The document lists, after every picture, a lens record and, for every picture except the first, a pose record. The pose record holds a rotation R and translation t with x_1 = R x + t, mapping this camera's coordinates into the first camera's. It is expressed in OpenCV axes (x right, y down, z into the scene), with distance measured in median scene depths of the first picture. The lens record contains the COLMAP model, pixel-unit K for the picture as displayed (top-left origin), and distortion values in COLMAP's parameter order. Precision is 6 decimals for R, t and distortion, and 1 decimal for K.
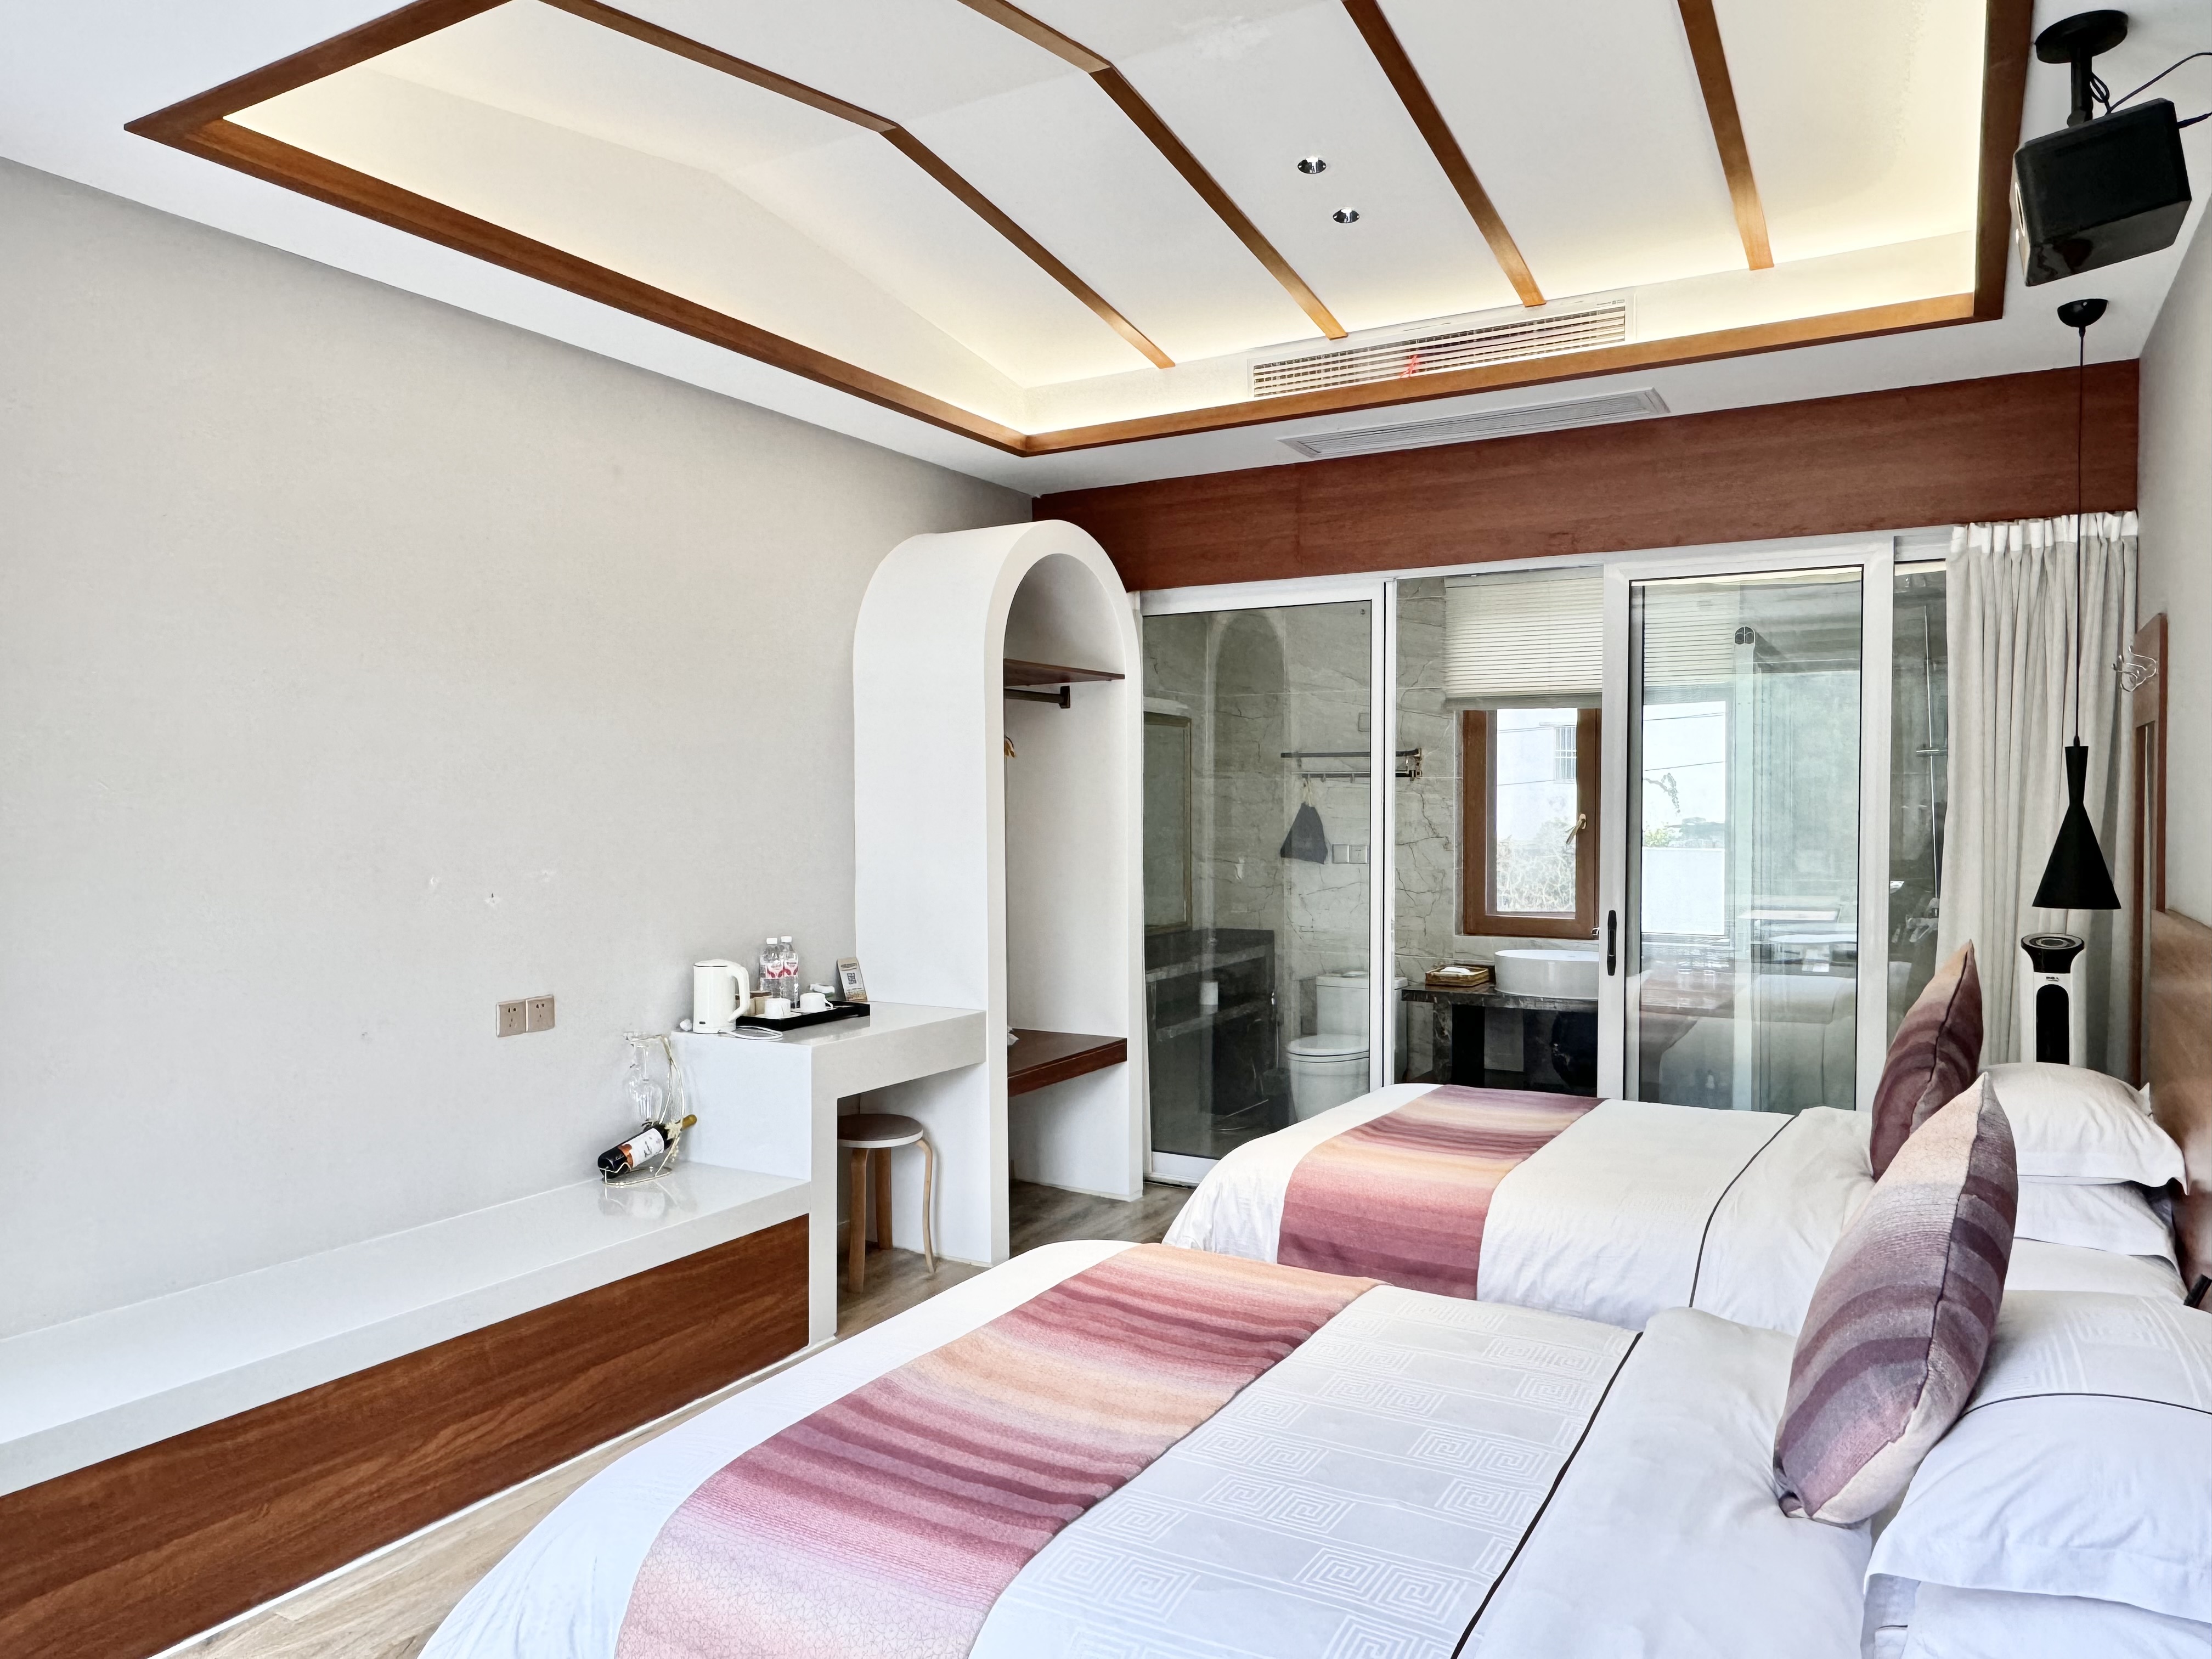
lens RADIAL K [[1488.7, 0, 1106.0], [0, 1488.7, 829.5], [0, 0, 1]] dist [-0.000749, -0.000498]
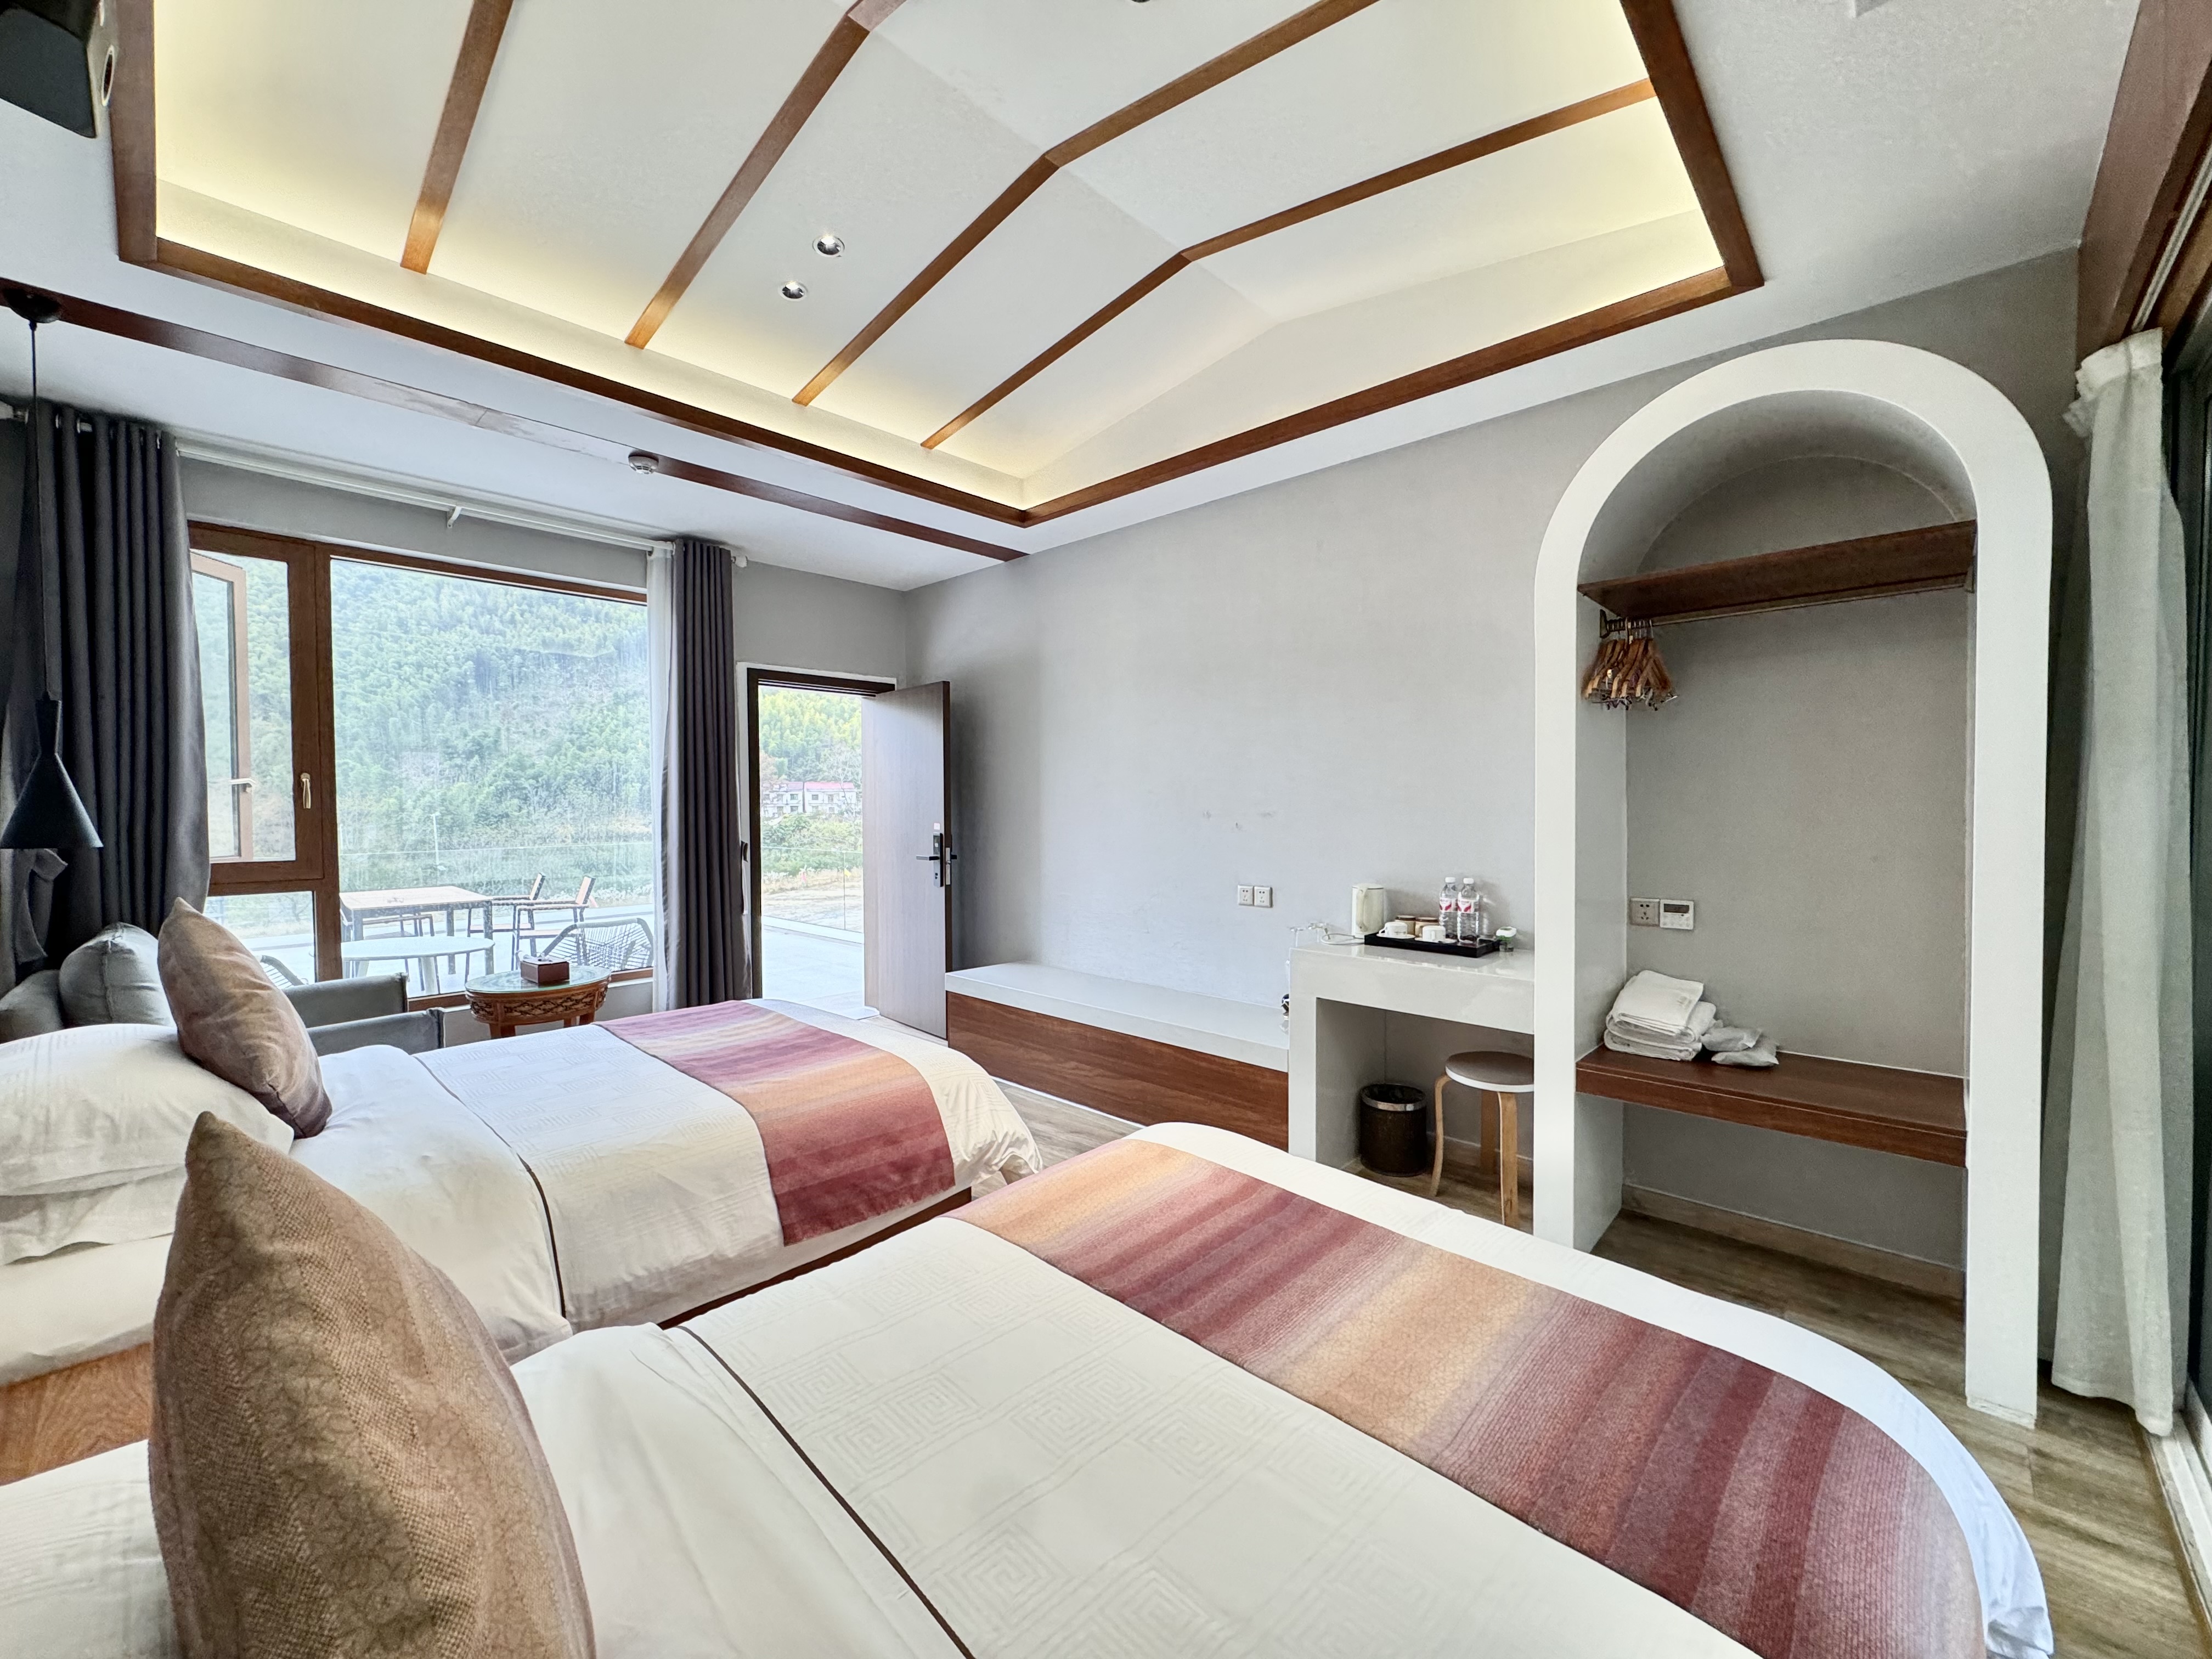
lens RADIAL K [[880.9, 0, 1106.0], [0, 880.9, 829.5], [0, 0, 1]] dist [-0.000078, -0.000011]
pose [[-0.221382, 0.032652, -0.974640, 0.690611], [-0.015497, 0.999195, 0.036995, 0.015331], [0.975064, 0.023294, -0.220698, 1.168930]]
